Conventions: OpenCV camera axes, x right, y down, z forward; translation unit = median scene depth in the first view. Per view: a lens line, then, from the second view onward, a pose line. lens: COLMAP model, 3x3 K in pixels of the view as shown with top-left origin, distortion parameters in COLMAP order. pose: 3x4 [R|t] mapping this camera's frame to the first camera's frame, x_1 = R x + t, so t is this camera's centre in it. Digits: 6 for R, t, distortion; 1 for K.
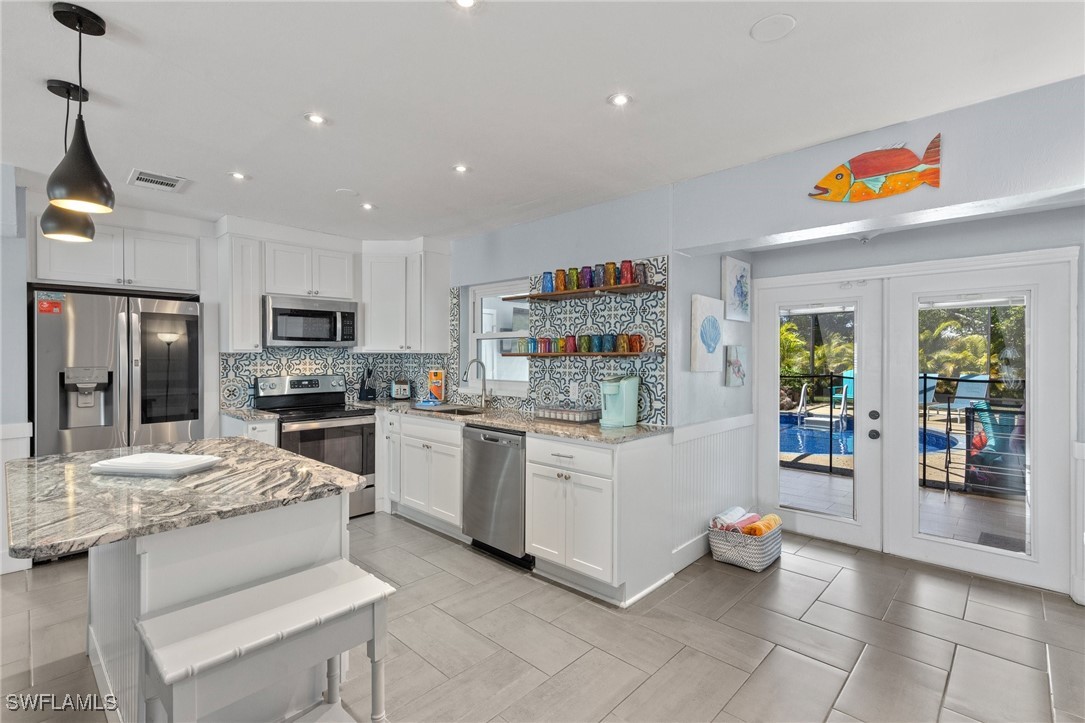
lens RADIAL K [[499.2, 0, 542.9], [0, 499.2, 359.0], [0, 0, 1]] dist [0.001484, 0.000587]
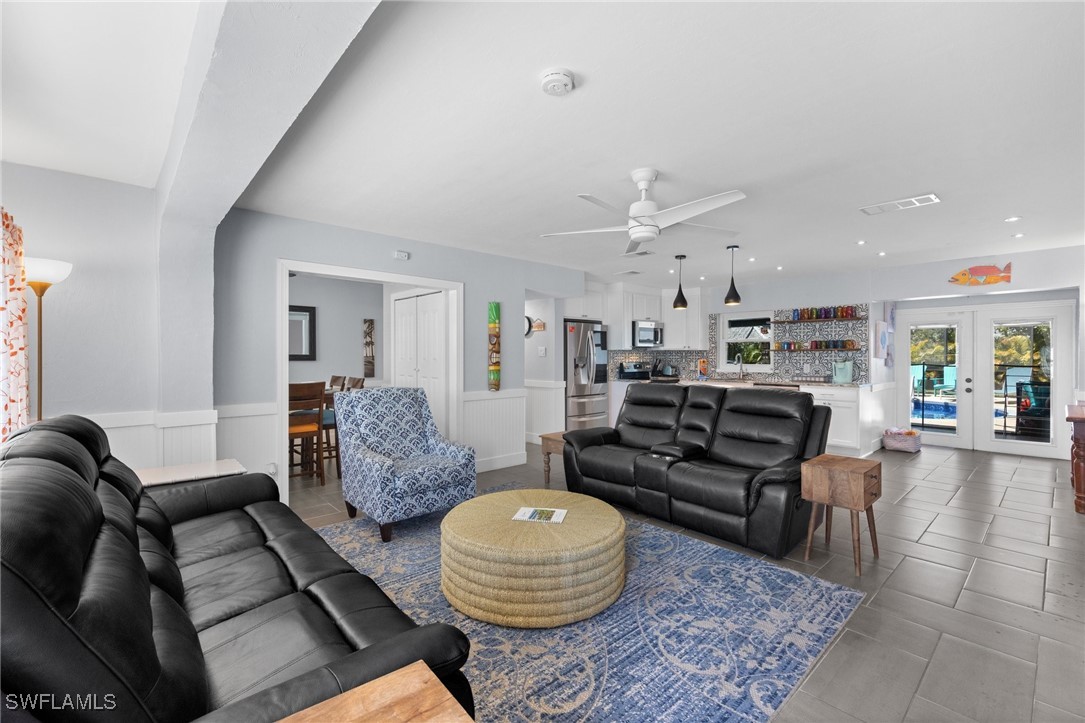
lens RADIAL K [[468.5, 0, 536.3], [0, 468.5, 359.3], [0, 0, 1]] dist [0.000296, -0.001155]
pose [[0.996324, -0.001458, -0.085649, -0.878167], [0.001546, 0.999998, 0.000960, 0.024684], [0.085648, -0.001089, 0.996325, -0.986048]]
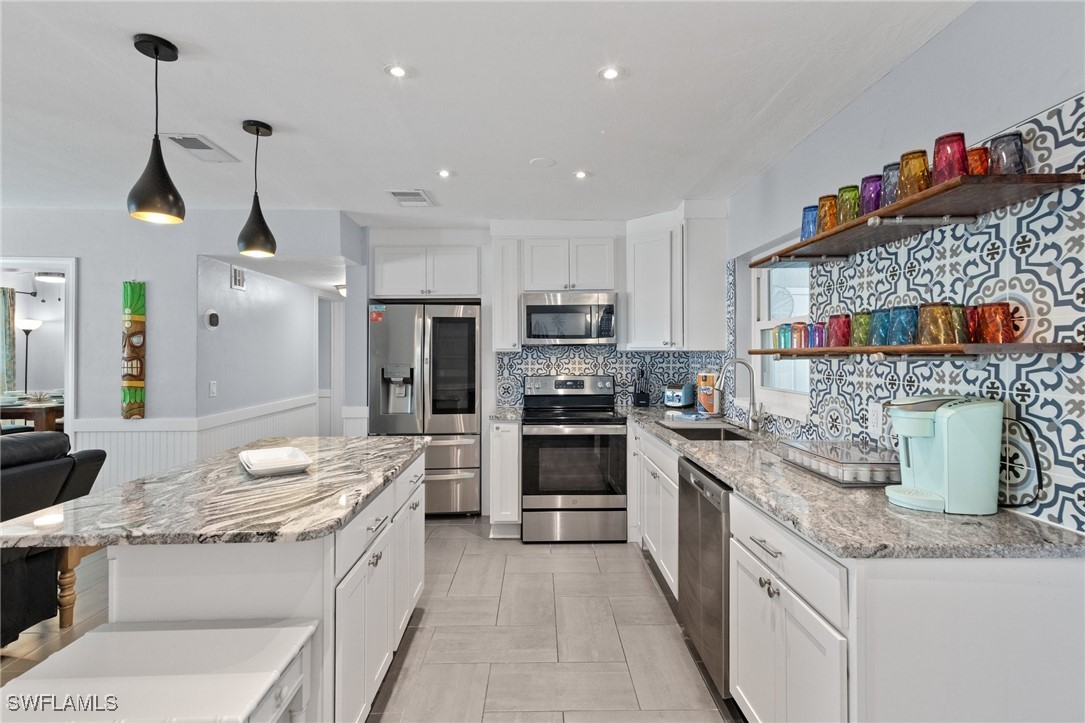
lens RADIAL K [[499.2, 0, 544.8], [0, 499.2, 352.1], [0, 0, 1]] dist [0.001484, 0.000587]
pose [[0.700087, -0.006166, -0.714031, 0.201775], [-0.001509, 0.999948, -0.010115, -0.001688], [0.714056, 0.008159, 0.700041, 0.382824]]
